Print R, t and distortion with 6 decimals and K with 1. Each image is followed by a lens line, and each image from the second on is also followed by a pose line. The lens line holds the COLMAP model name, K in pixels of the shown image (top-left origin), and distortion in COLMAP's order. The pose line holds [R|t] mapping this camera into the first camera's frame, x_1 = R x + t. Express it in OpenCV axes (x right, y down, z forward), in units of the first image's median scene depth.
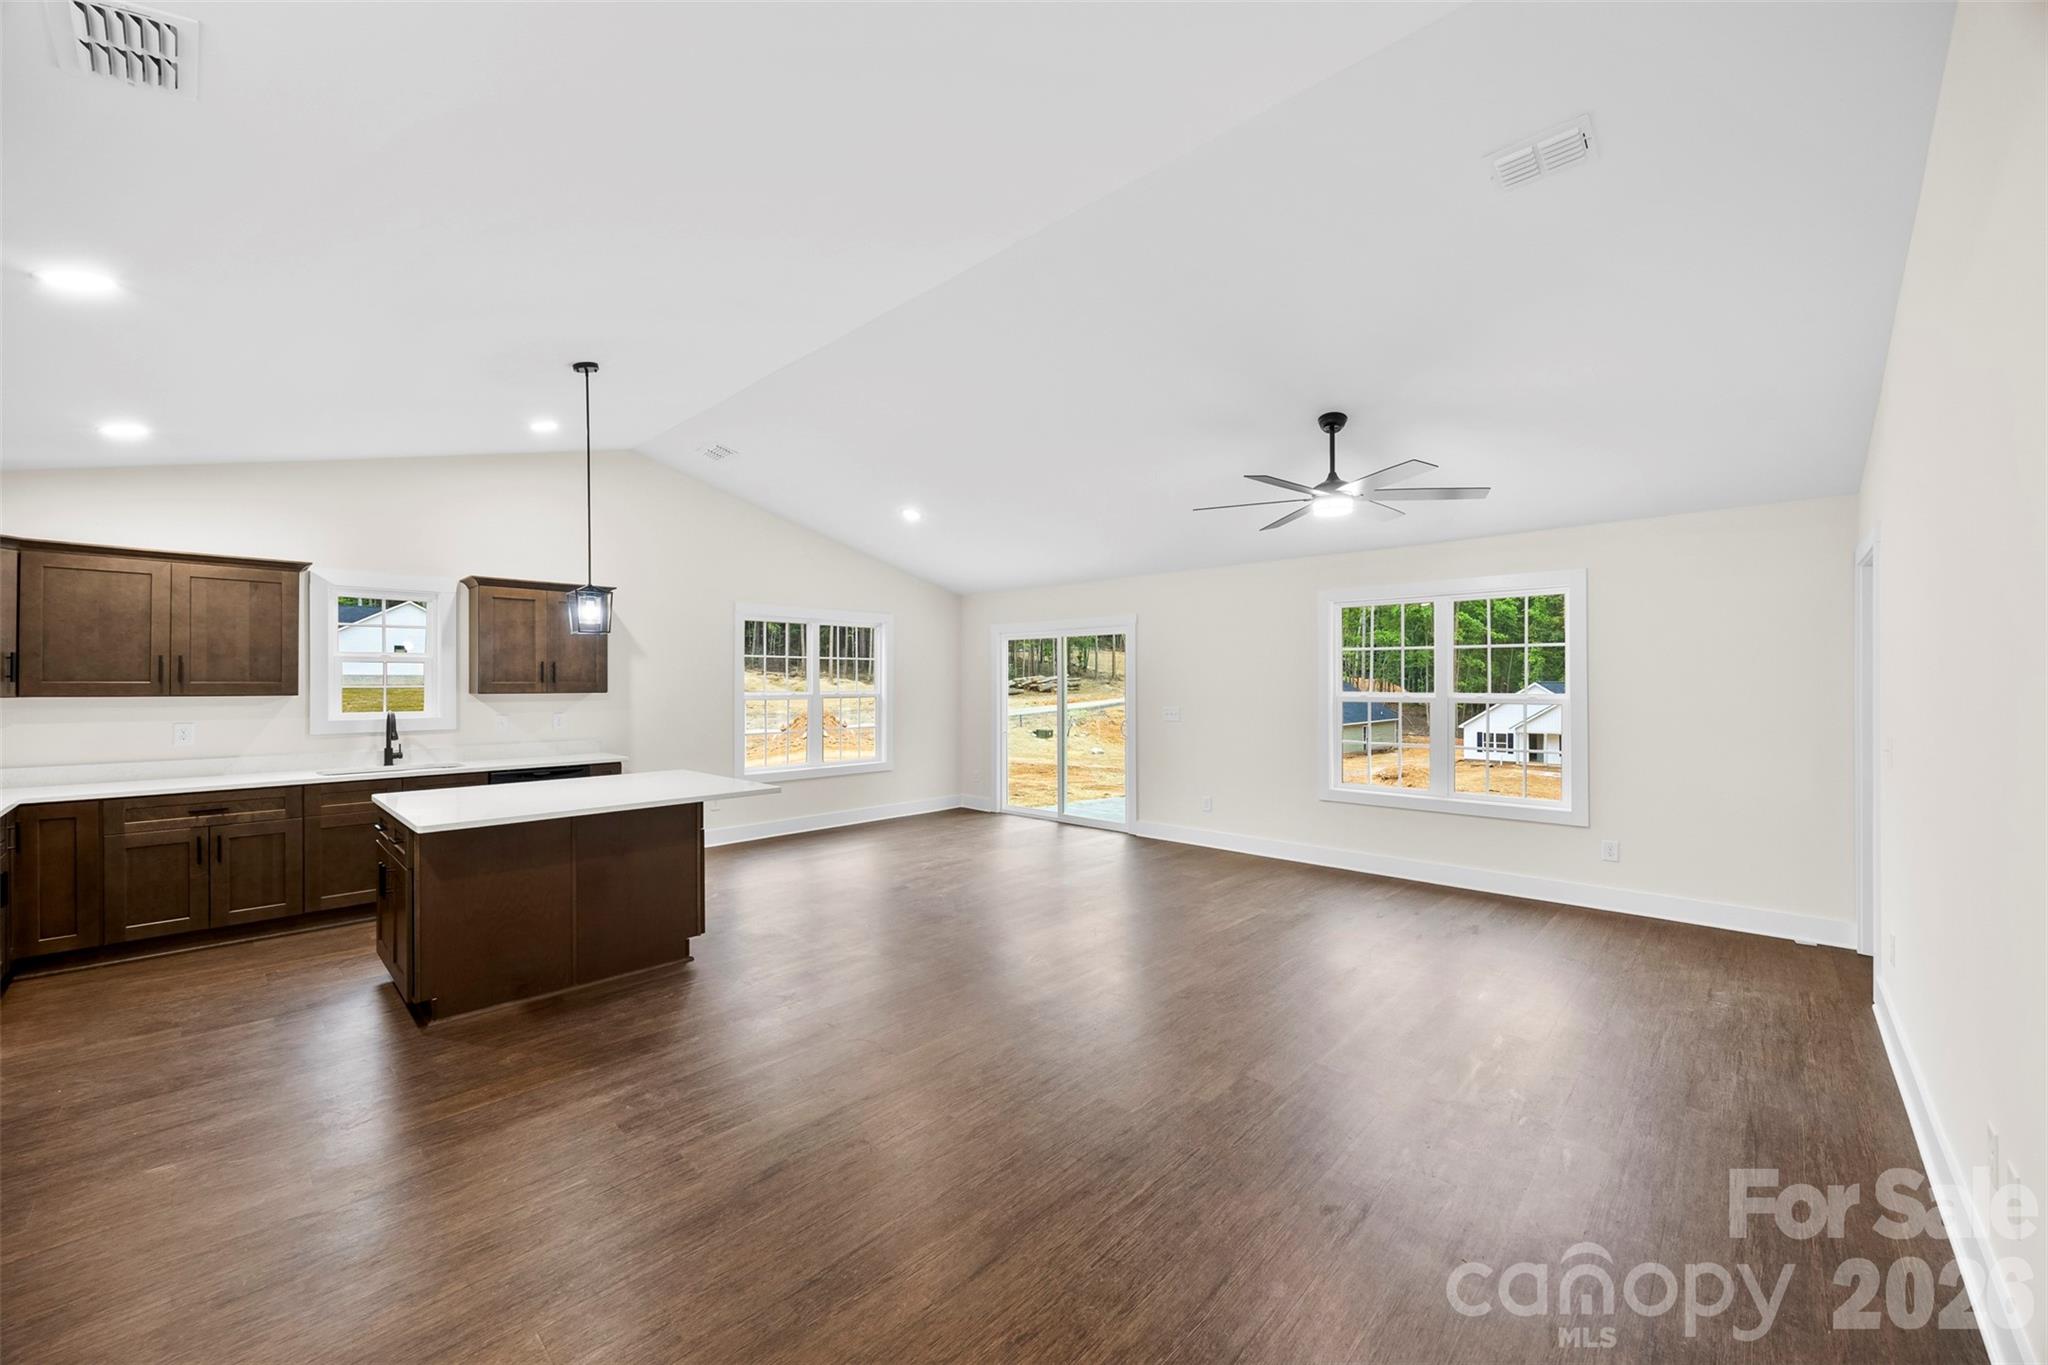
lens RADIAL K [[786.9, 0, 1034.6], [0, 786.9, 677.5], [0, 0, 1]] dist [-0.003580, -0.000158]
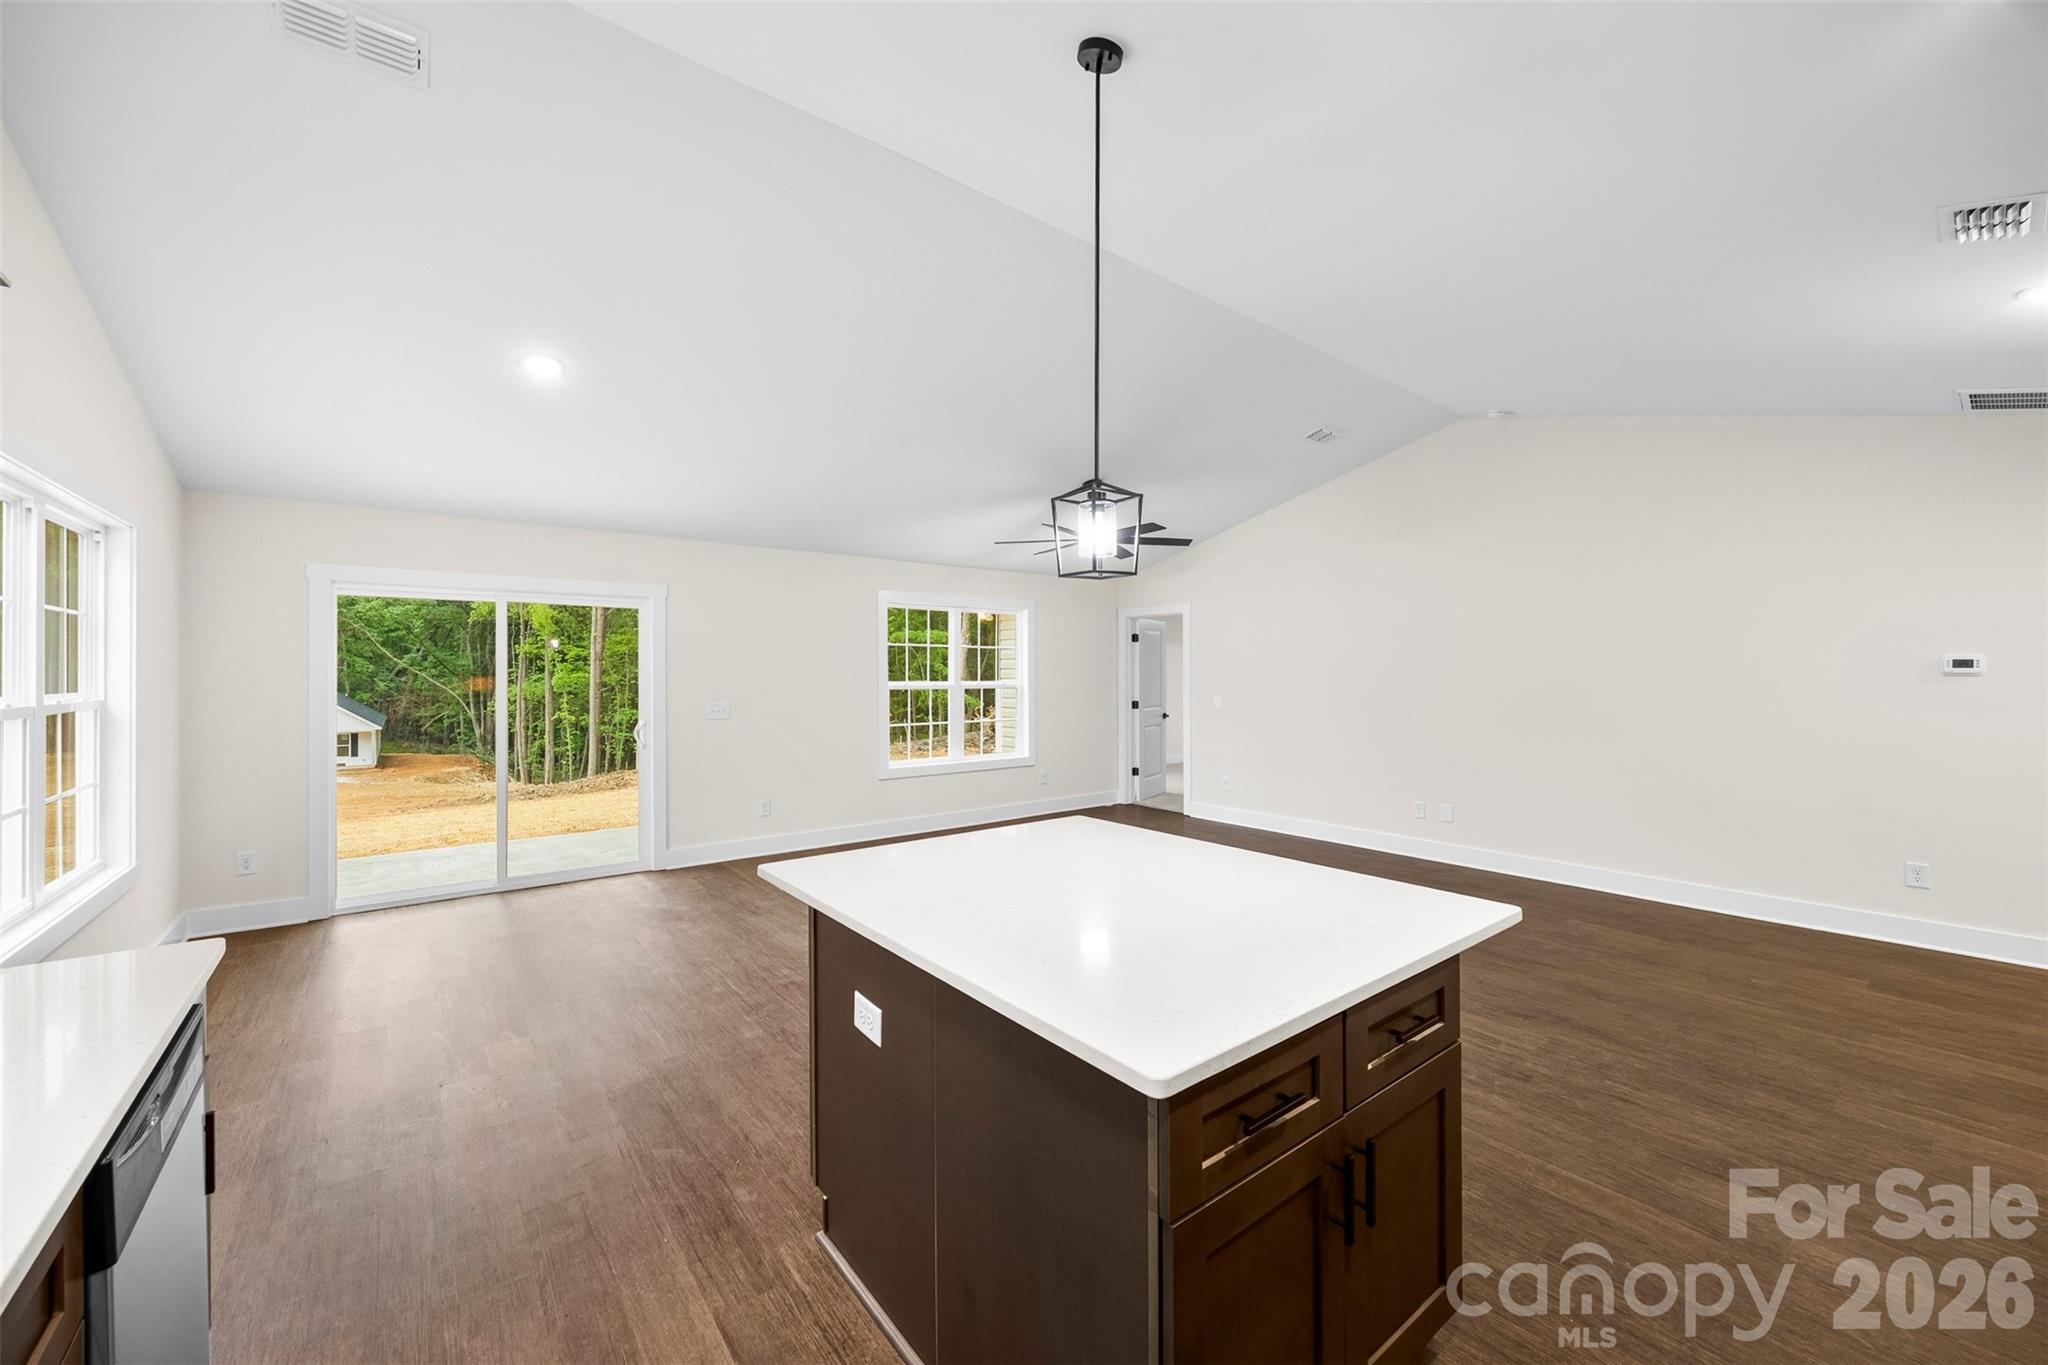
lens RADIAL K [[786.9, 0, 1020.8], [0, 786.9, 672.4], [0, 0, 1]] dist [-0.003580, -0.000158]
pose [[0.152127, 0.003181, 0.988356, -0.766398], [-0.005035, 0.999984, -0.002443, 0.007129], [-0.988348, -0.004605, 0.152140, 0.688162]]
